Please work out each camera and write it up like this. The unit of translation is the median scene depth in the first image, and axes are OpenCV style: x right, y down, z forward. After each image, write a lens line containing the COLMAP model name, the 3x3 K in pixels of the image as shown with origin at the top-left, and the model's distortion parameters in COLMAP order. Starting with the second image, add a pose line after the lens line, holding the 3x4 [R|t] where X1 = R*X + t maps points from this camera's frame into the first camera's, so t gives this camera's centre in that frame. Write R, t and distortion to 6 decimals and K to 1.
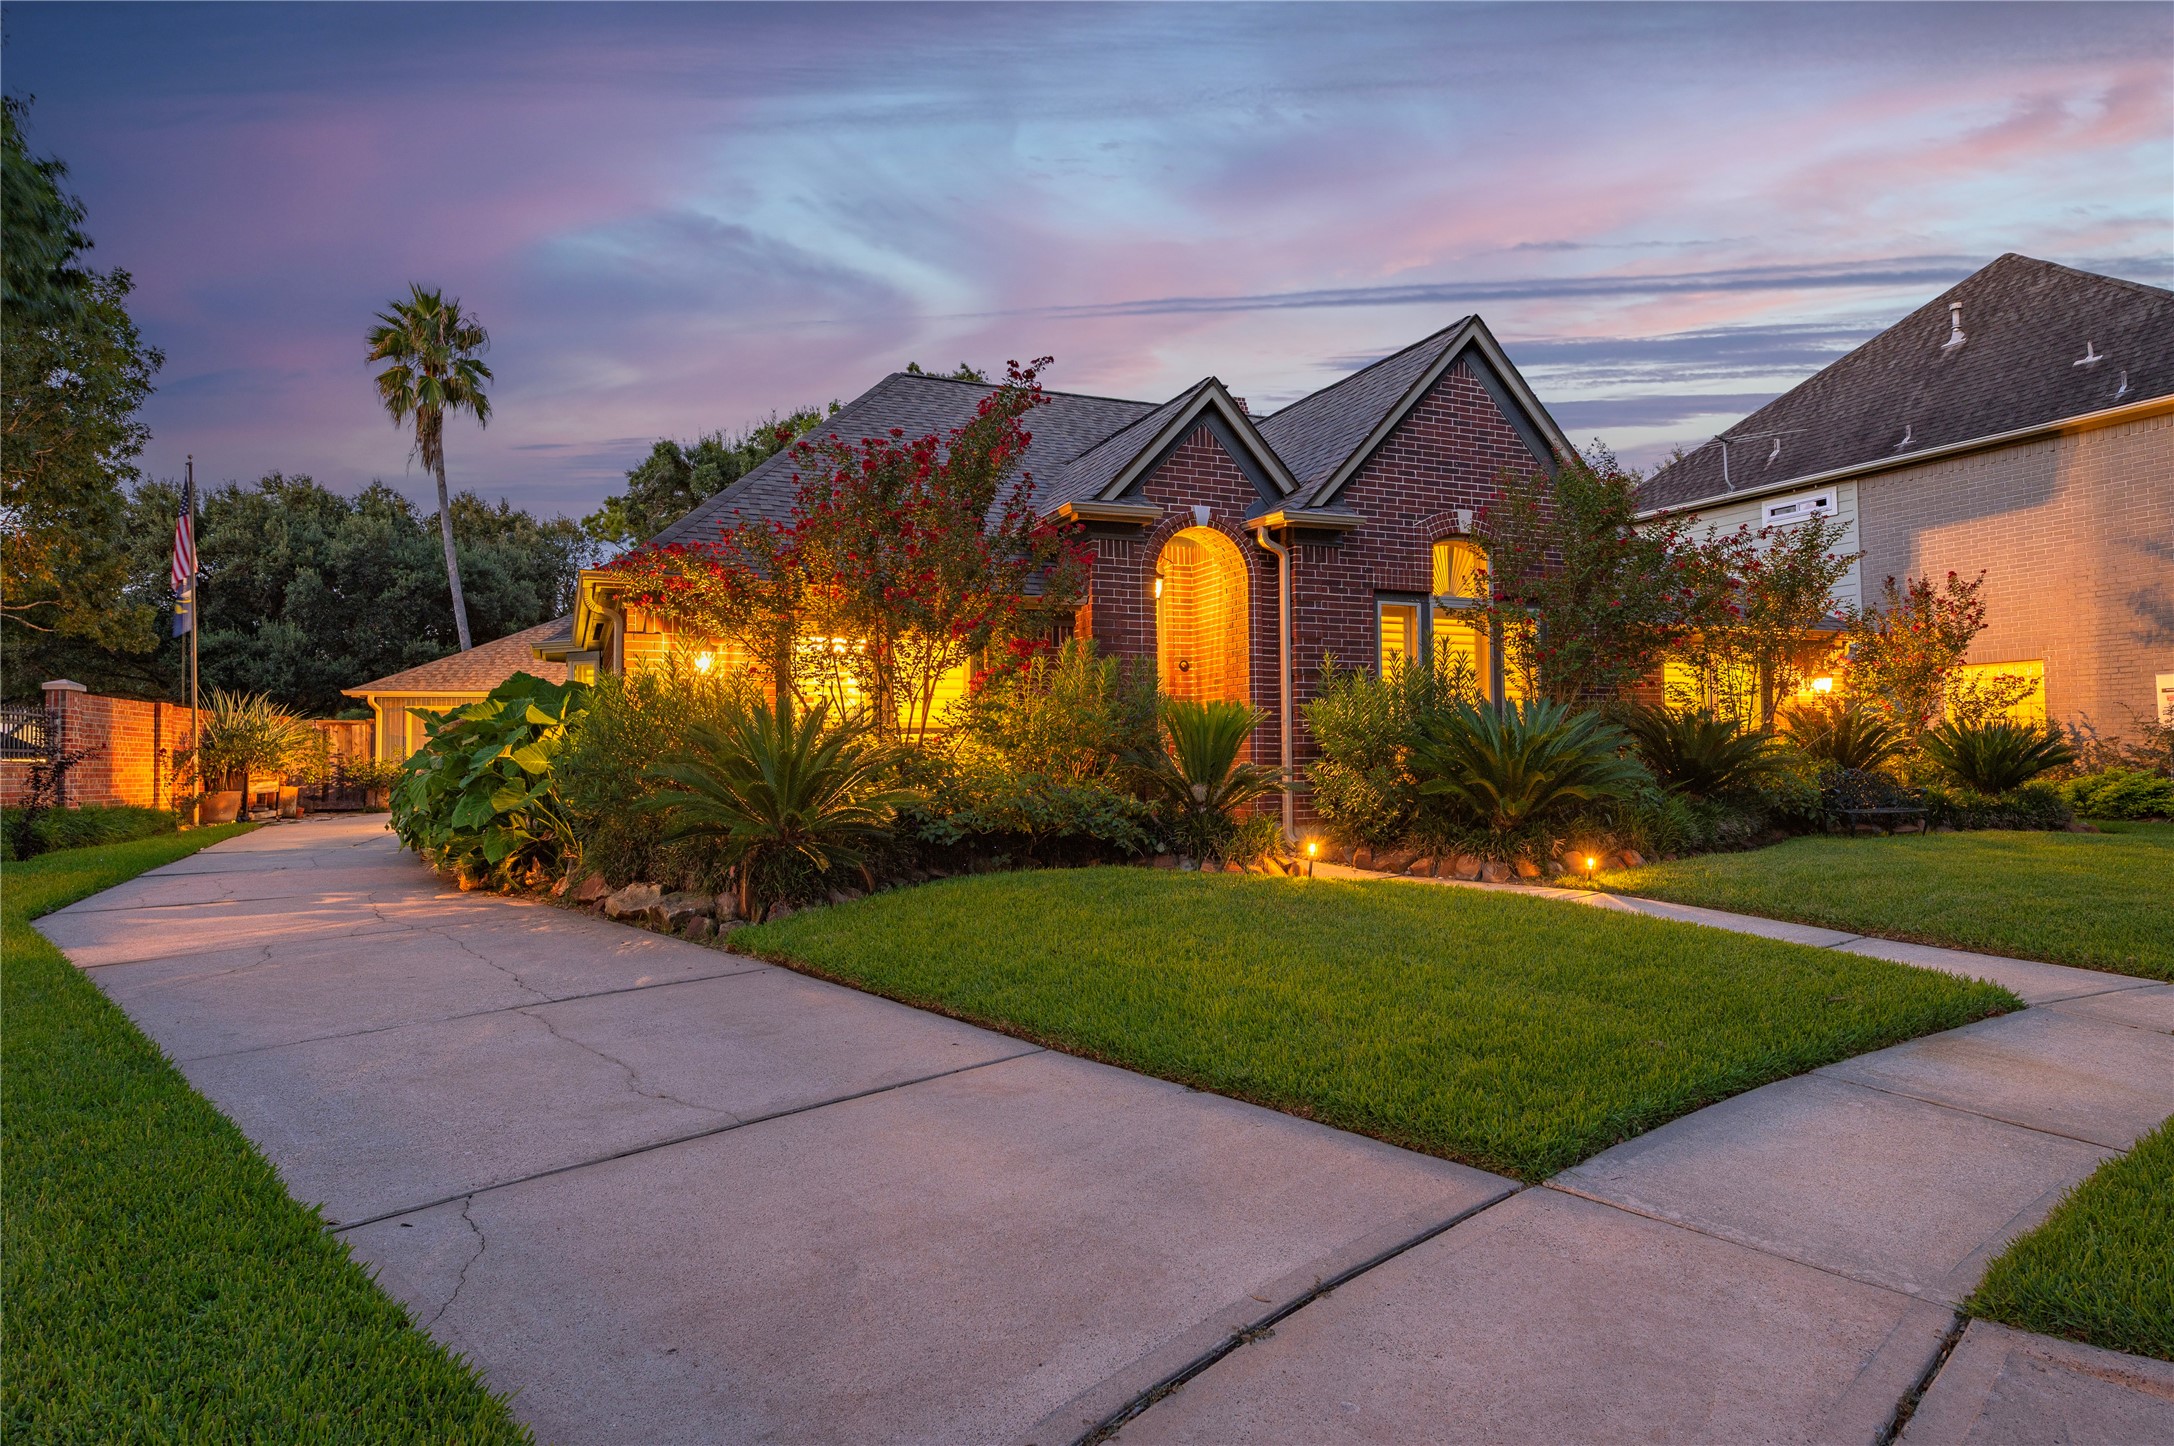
lens RADIAL K [[1294.5, 0, 1087.0], [0, 1294.5, 723.0], [0, 0, 1]] dist [-0.008203, 0.002587]
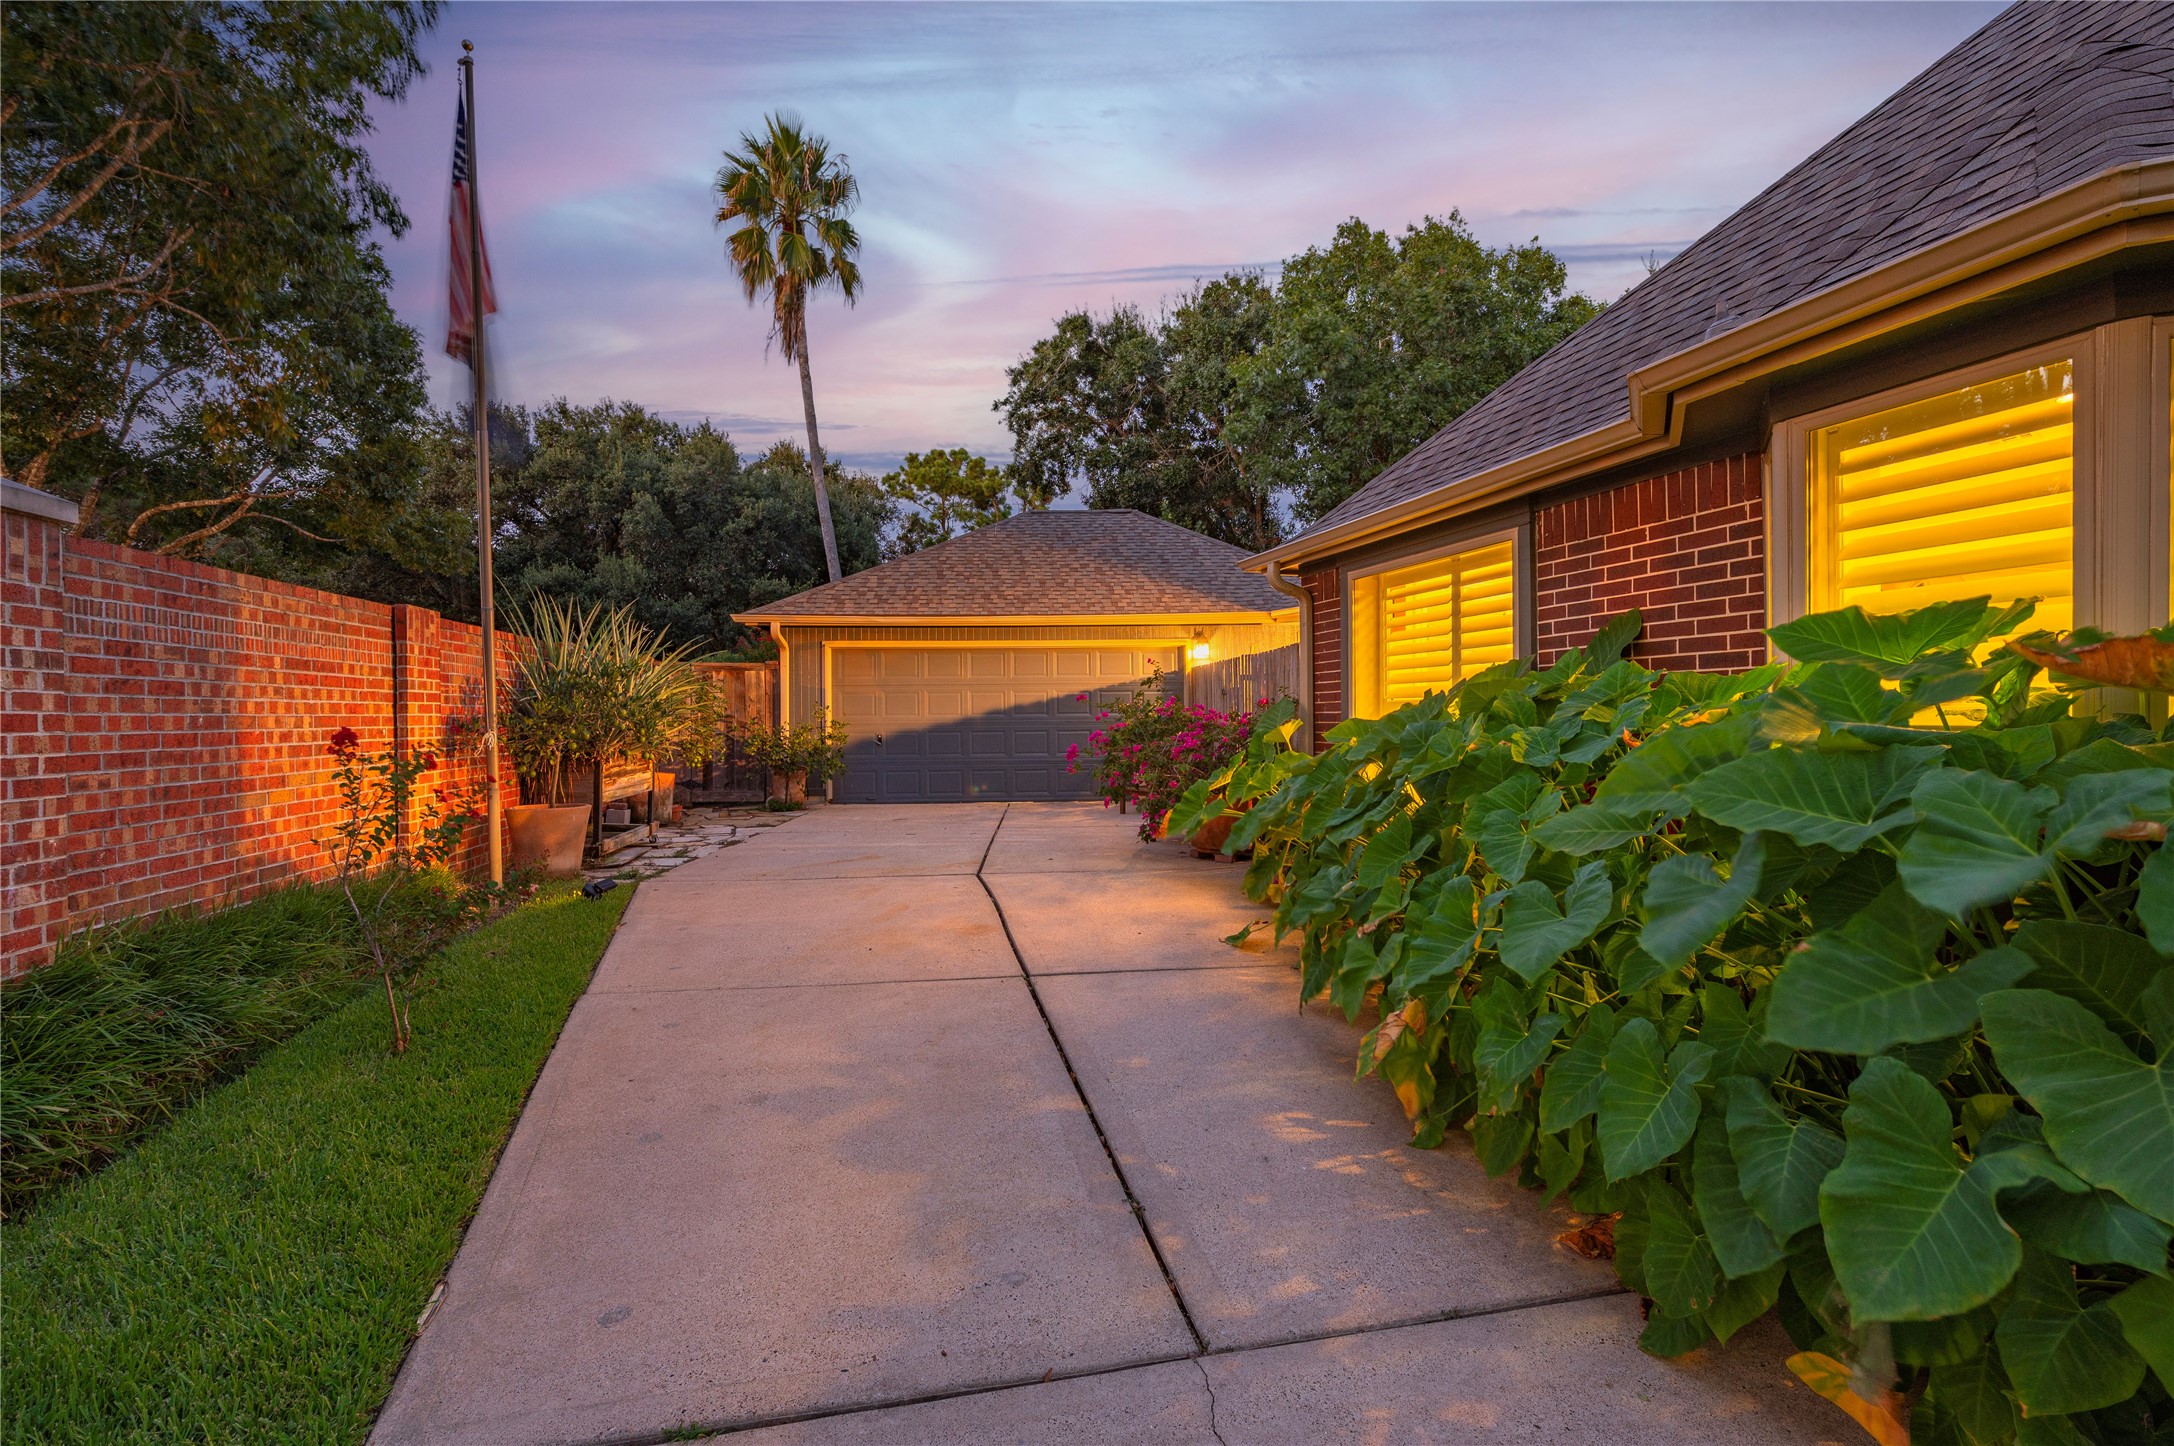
lens RADIAL K [[1039.1, 0, 1087.0], [0, 1039.1, 723.0], [0, 0, 1]] dist [0.002897, -0.000315]
pose [[0.992556, 0.006074, -0.121641, -0.312558], [-0.000870, 0.999084, 0.042787, 0.005076], [0.121789, -0.042363, 0.991652, 0.470979]]
